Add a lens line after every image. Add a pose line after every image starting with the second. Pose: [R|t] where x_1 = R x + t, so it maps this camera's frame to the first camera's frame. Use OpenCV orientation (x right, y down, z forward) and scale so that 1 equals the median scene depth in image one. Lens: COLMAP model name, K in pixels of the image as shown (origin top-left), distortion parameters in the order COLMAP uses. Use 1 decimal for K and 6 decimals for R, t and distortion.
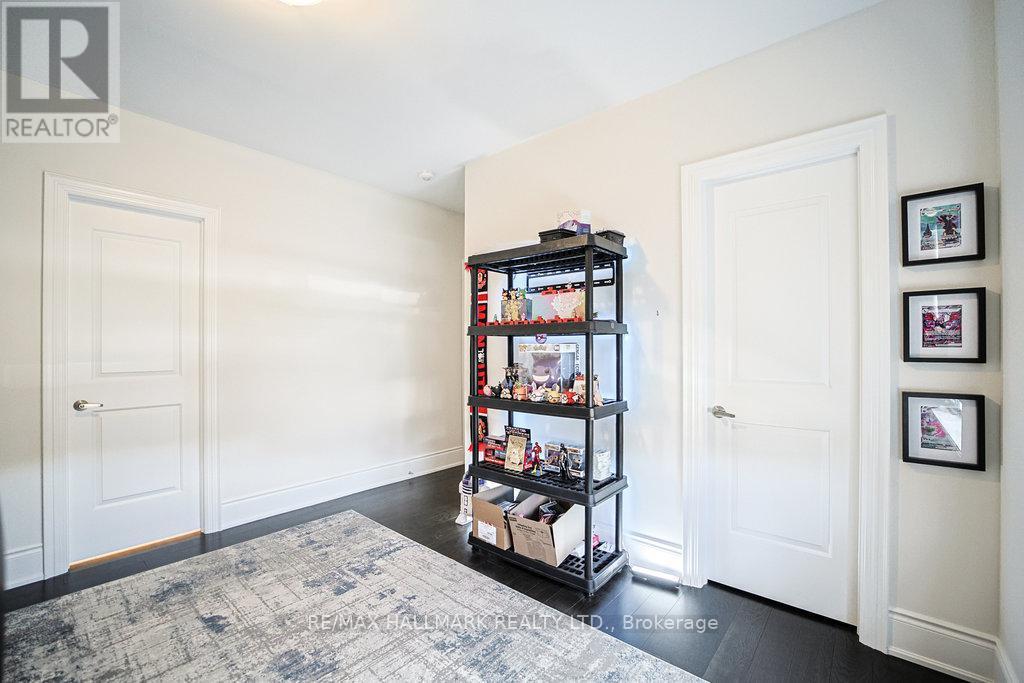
lens RADIAL K [[442.1, 0, 508.3], [0, 442.1, 347.4], [0, 0, 1]] dist [0.000893, 0.000289]
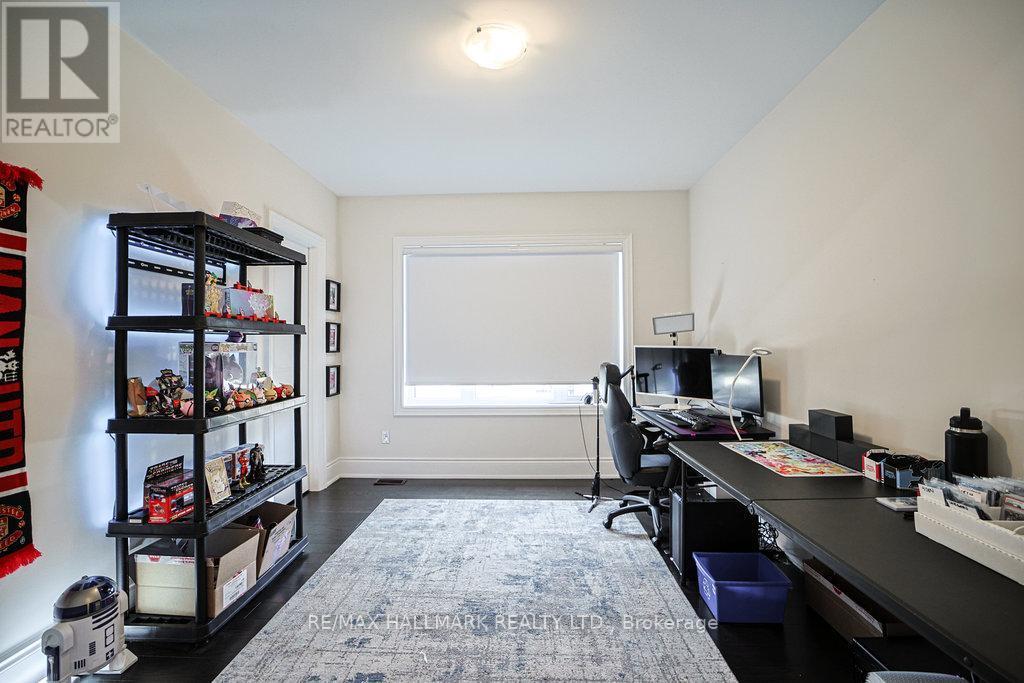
lens RADIAL K [[442.1, 0, 509.8], [0, 442.1, 340.3], [0, 0, 1]] dist [0.000893, 0.000289]
pose [[-0.635445, 0.011169, 0.772065, -0.894782], [0.009537, 0.999933, -0.006615, -0.000466], [-0.772087, 0.003160, -0.635509, 1.057108]]
